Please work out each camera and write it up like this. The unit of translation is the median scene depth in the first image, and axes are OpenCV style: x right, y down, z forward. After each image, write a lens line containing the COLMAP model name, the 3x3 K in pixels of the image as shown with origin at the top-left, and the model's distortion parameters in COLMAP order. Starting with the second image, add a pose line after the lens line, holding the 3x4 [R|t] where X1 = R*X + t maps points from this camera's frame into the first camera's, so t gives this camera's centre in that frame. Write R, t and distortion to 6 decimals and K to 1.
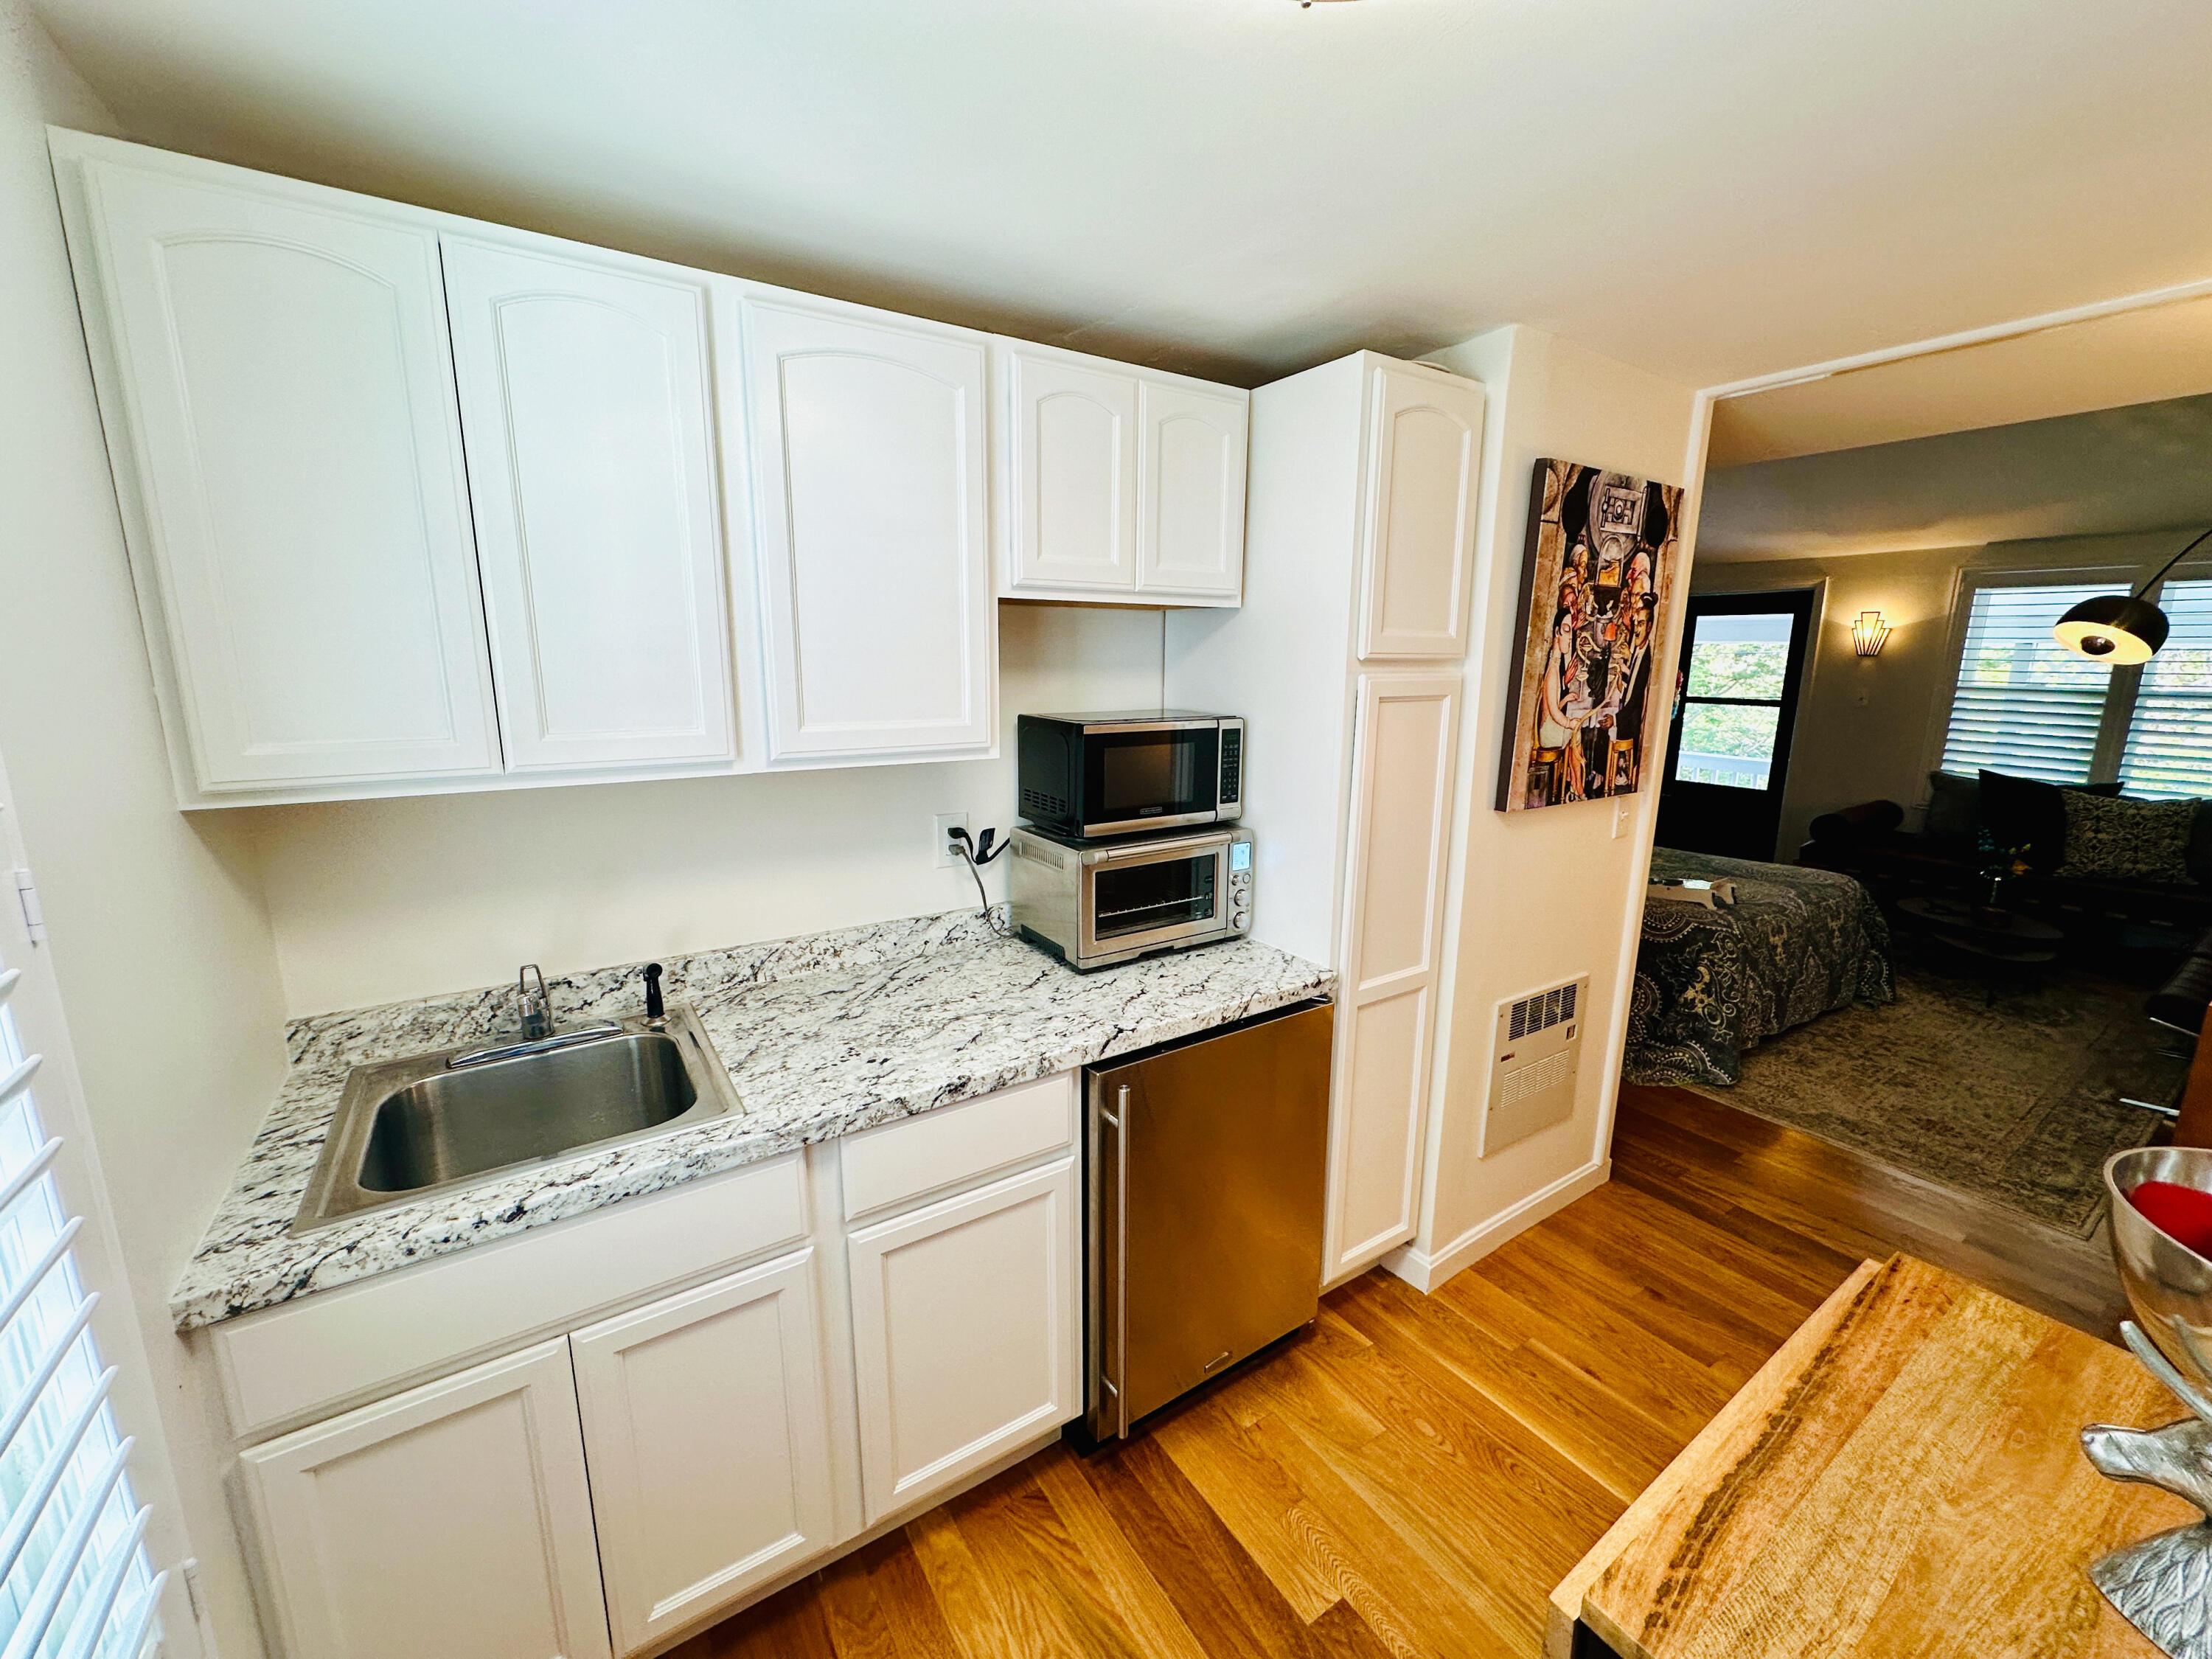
lens RADIAL K [[881.1, 0, 1109.9], [0, 881.1, 822.3], [0, 0, 1]] dist [-0.005343, 0.001305]
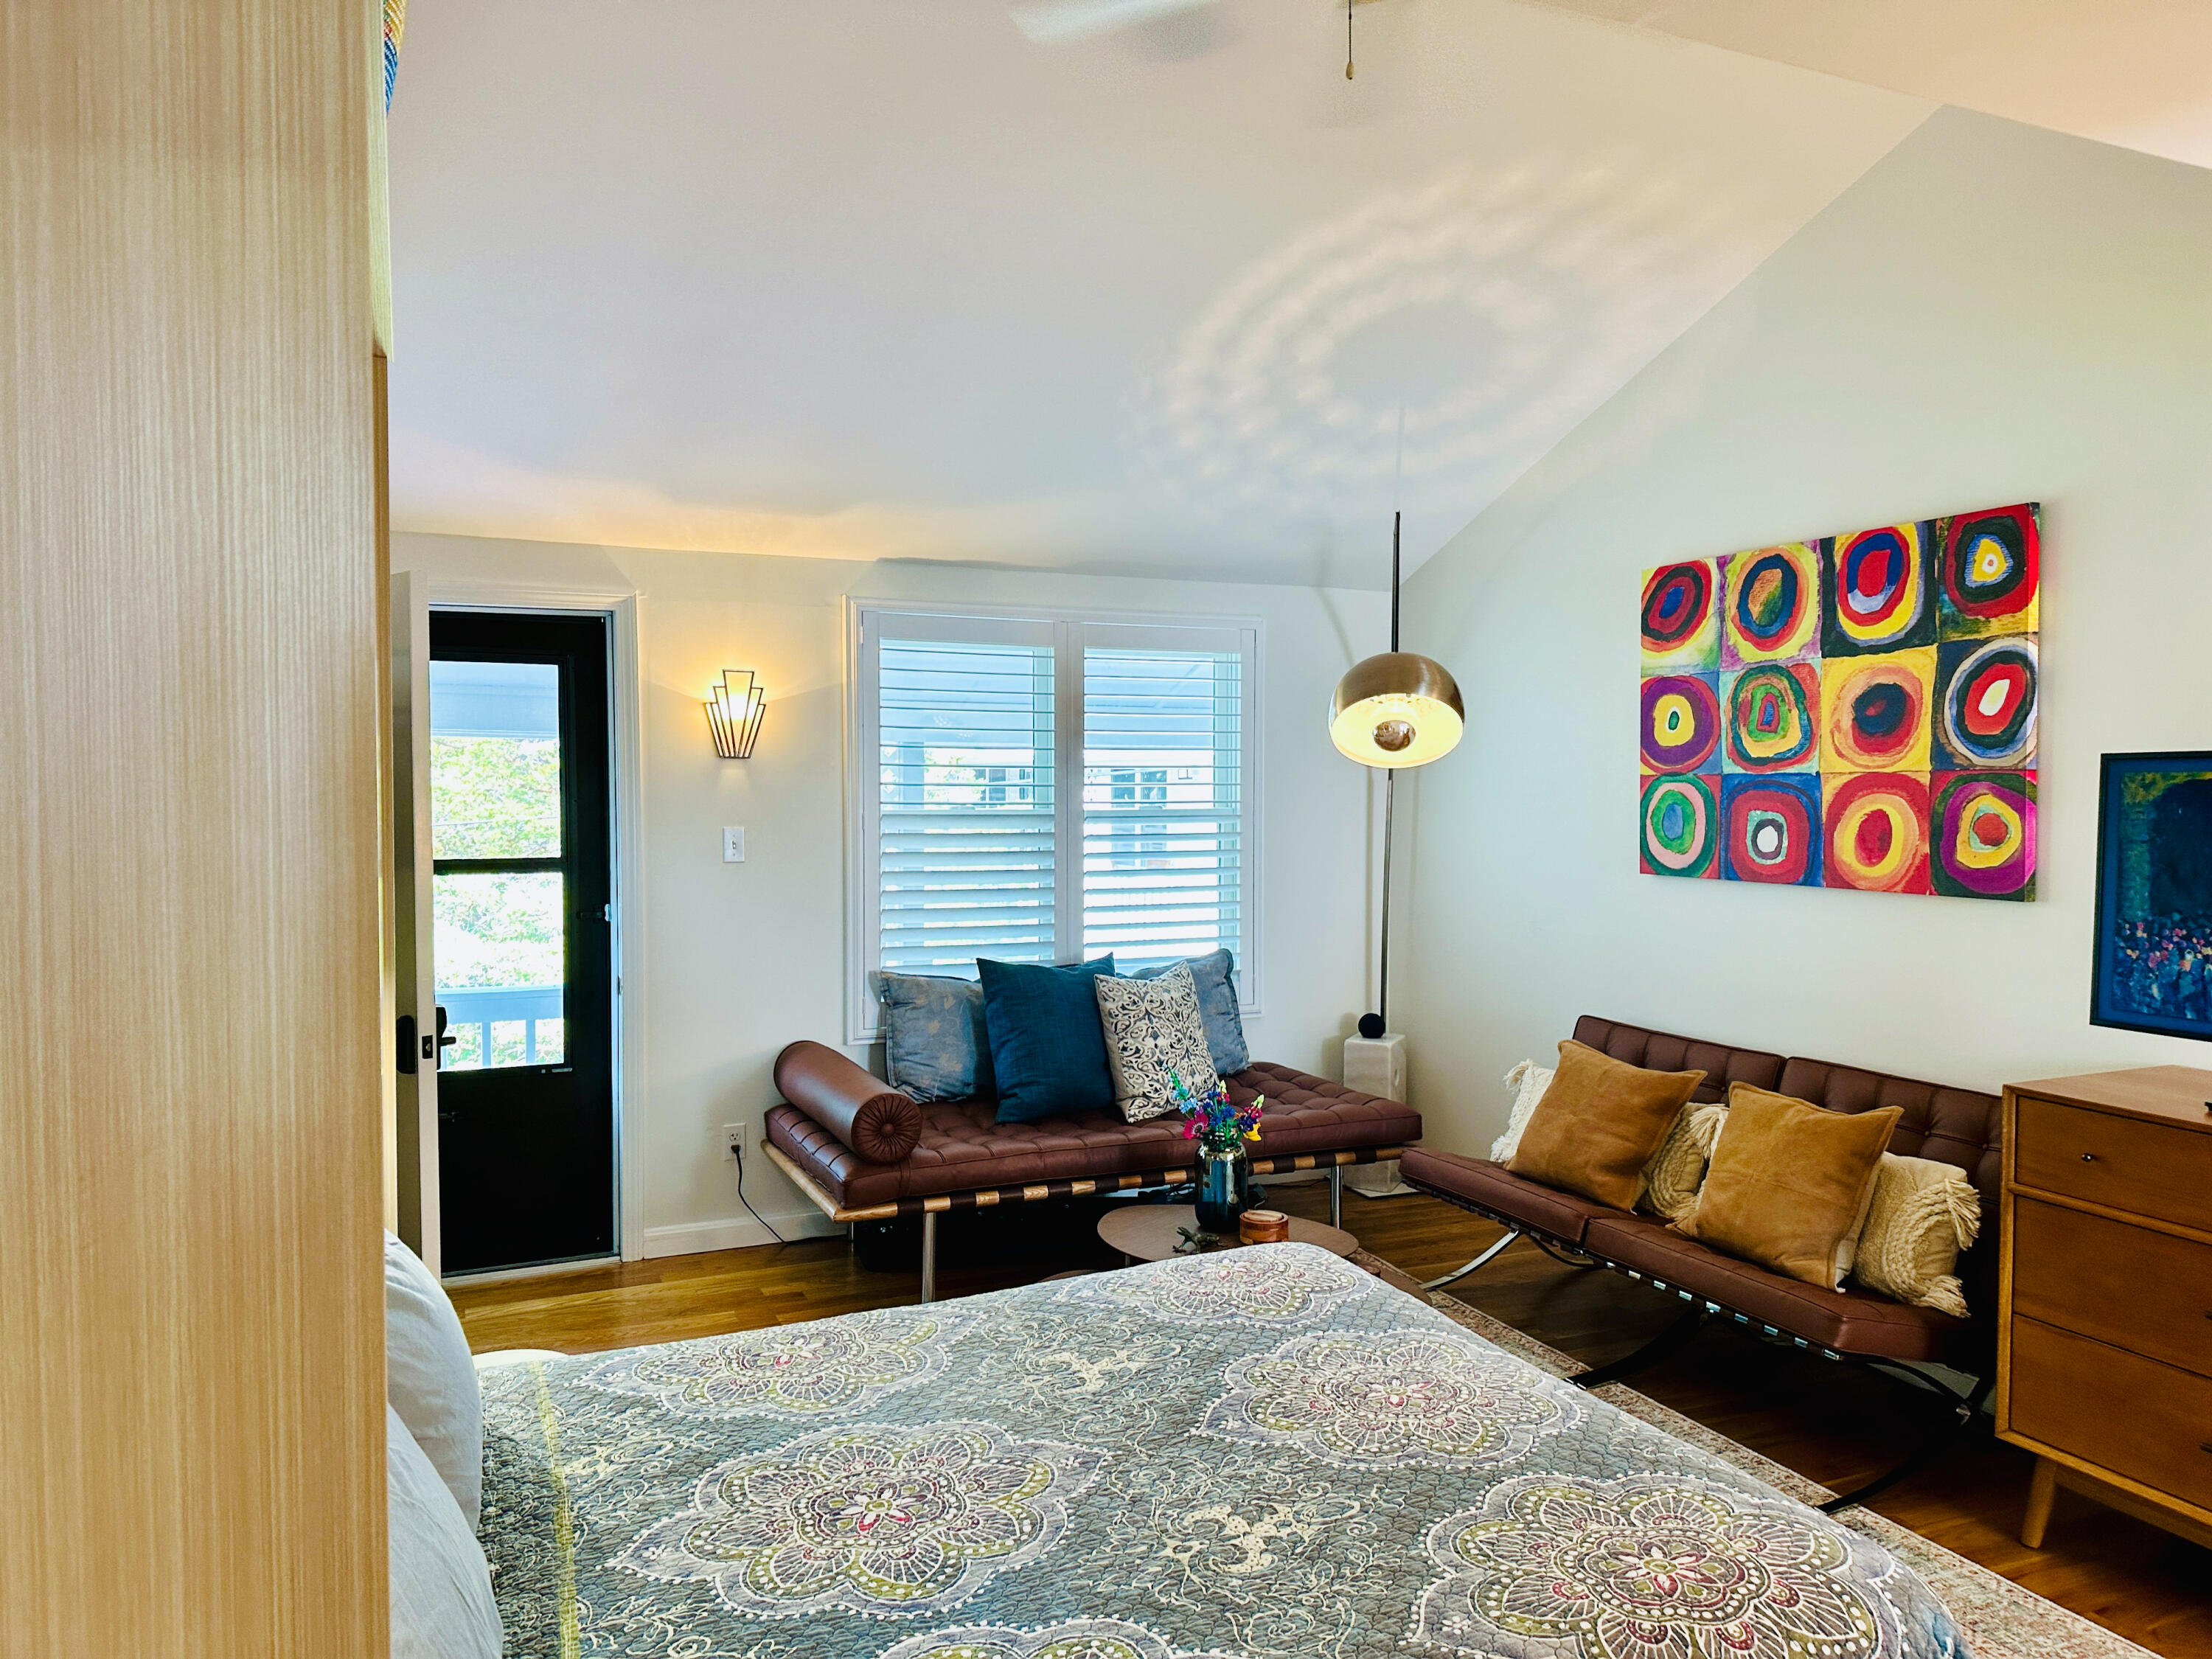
lens RADIAL K [[1541.3, 0, 1086.1], [0, 1541.3, 837.8], [0, 0, 1]] dist [0.057854, -0.076797]
pose [[0.174169, -0.046693, 0.983608, 0.137683], [0.185236, 0.982597, 0.013845, -0.342228], [-0.967136, 0.179788, 0.179787, 1.876657]]
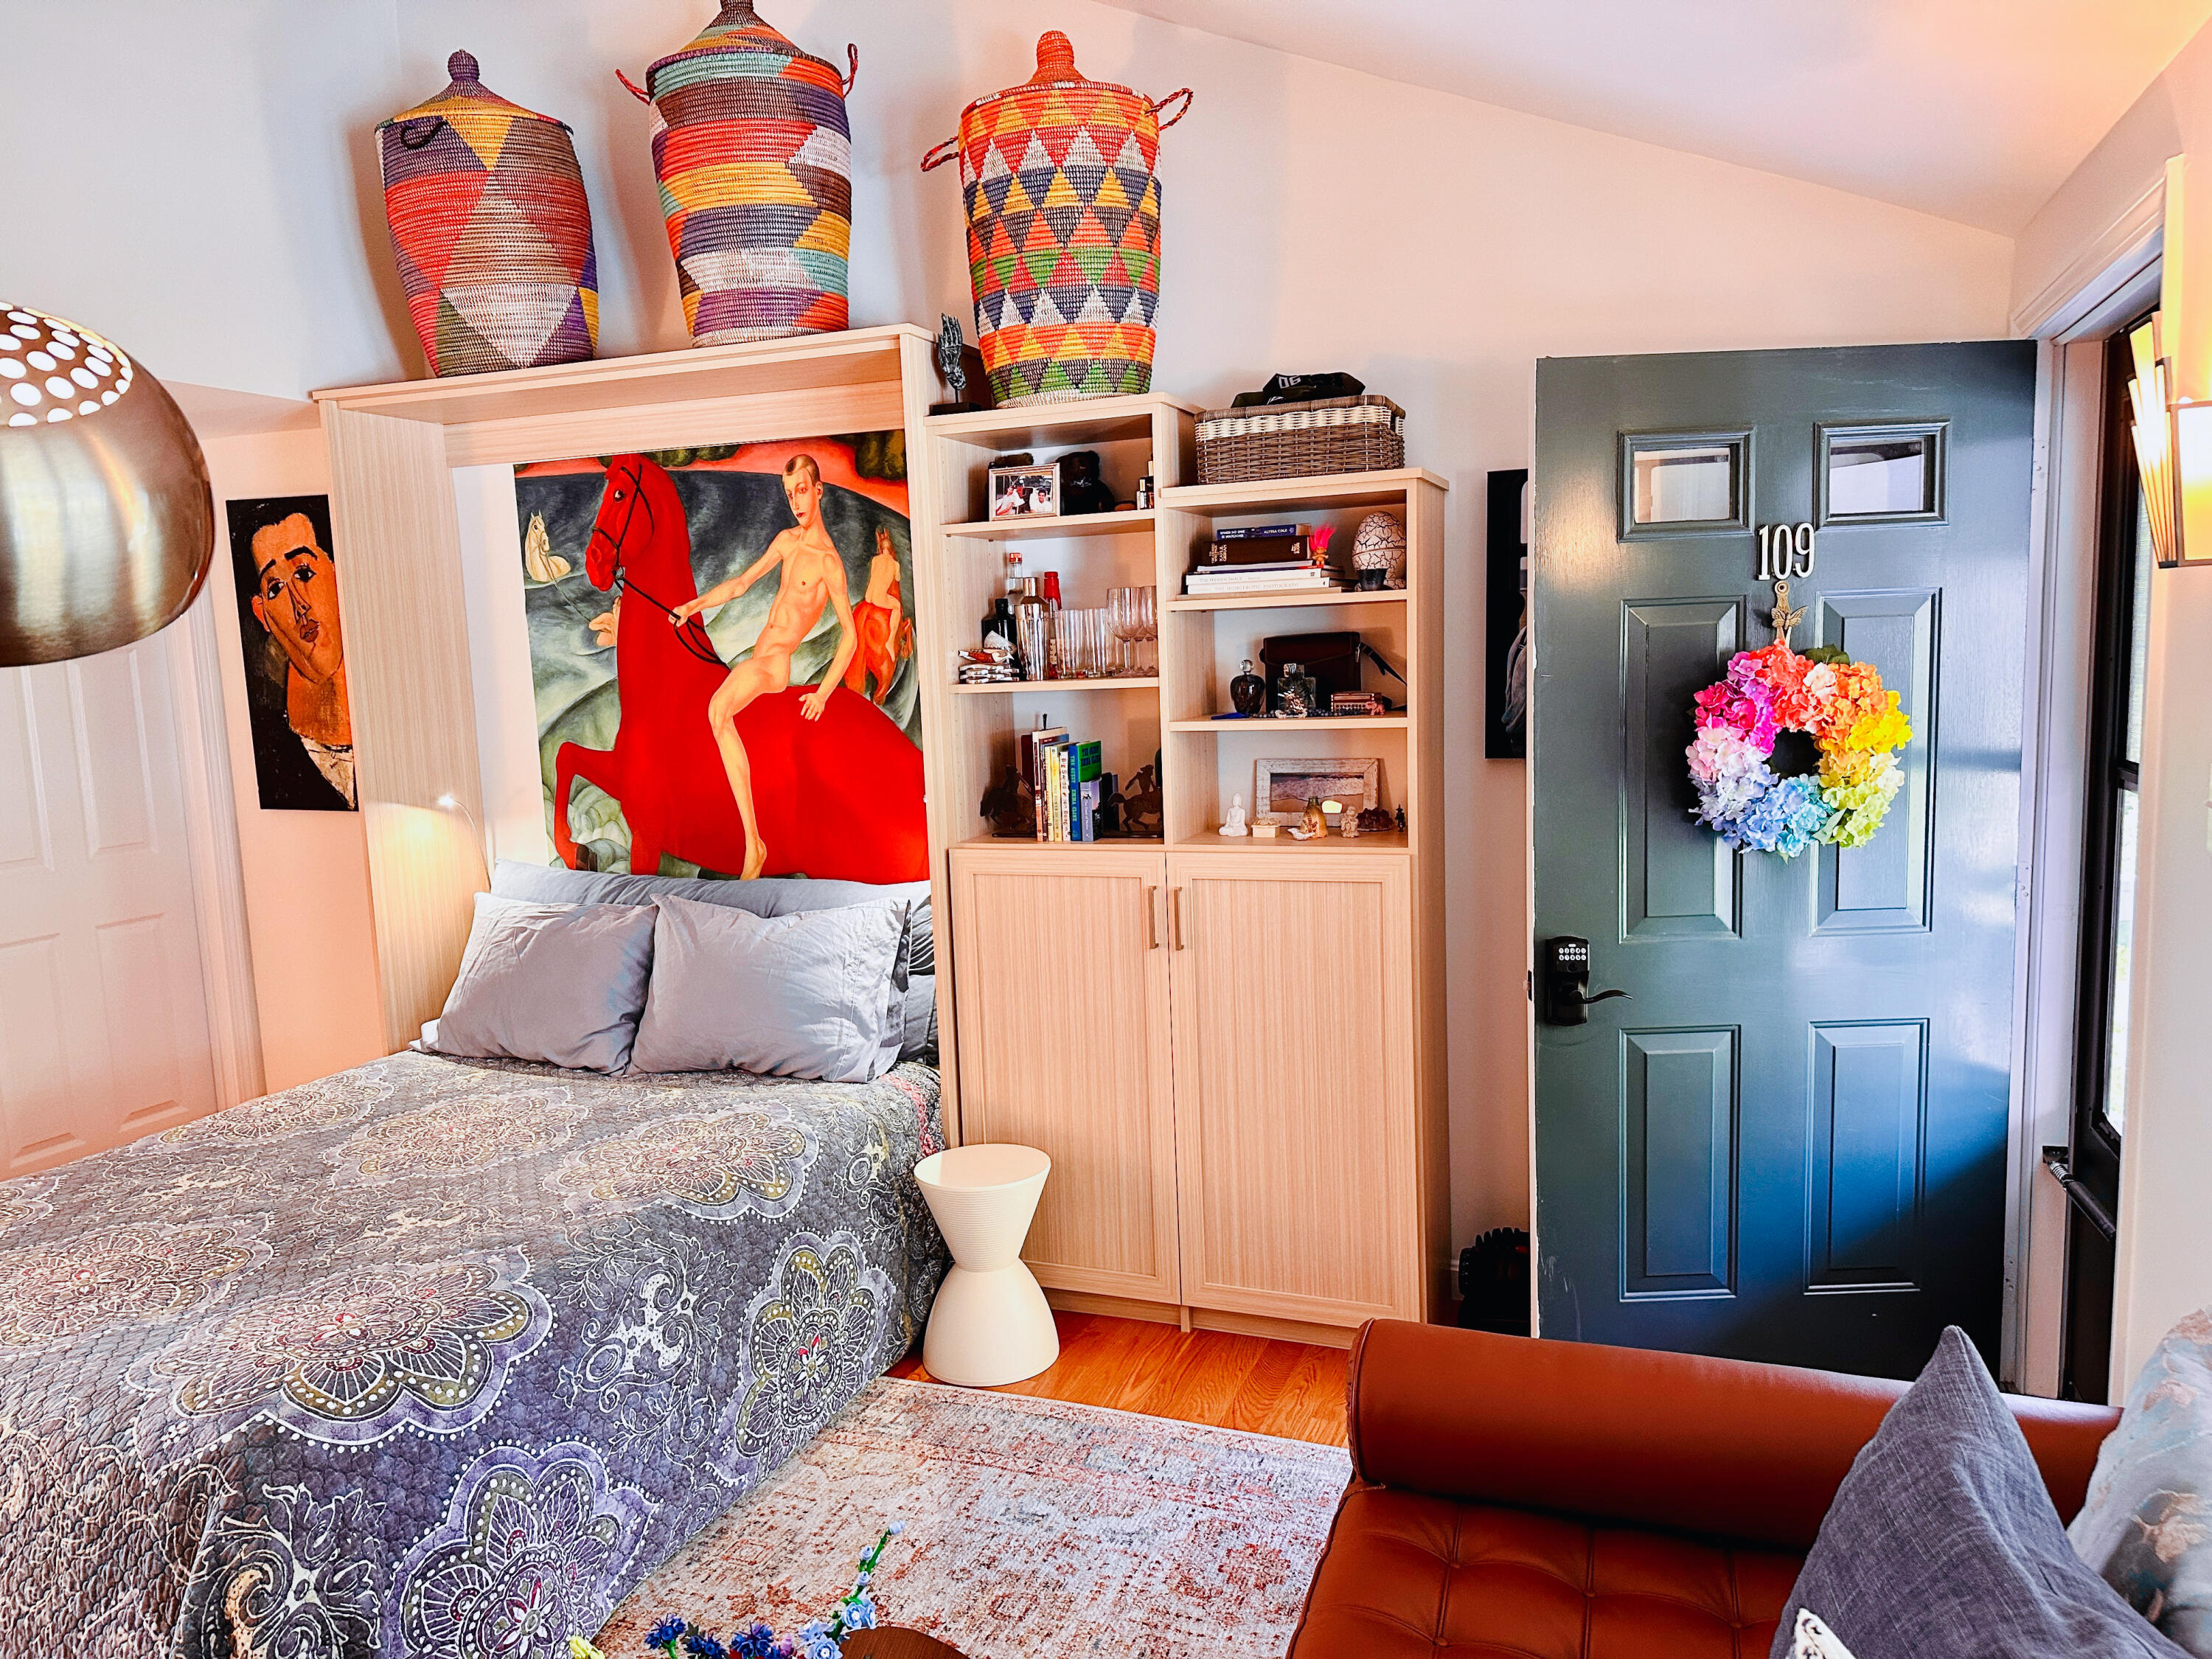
lens RADIAL K [[1541.3, 0, 1098.8], [0, 1541.3, 845.3], [0, 0, 1]] dist [0.057854, -0.076797]
pose [[0.582939, 0.079814, -0.808586, 2.785577], [-0.115862, 0.993159, 0.014503, -0.318657], [0.804212, 0.085230, 0.588199, 1.830506]]
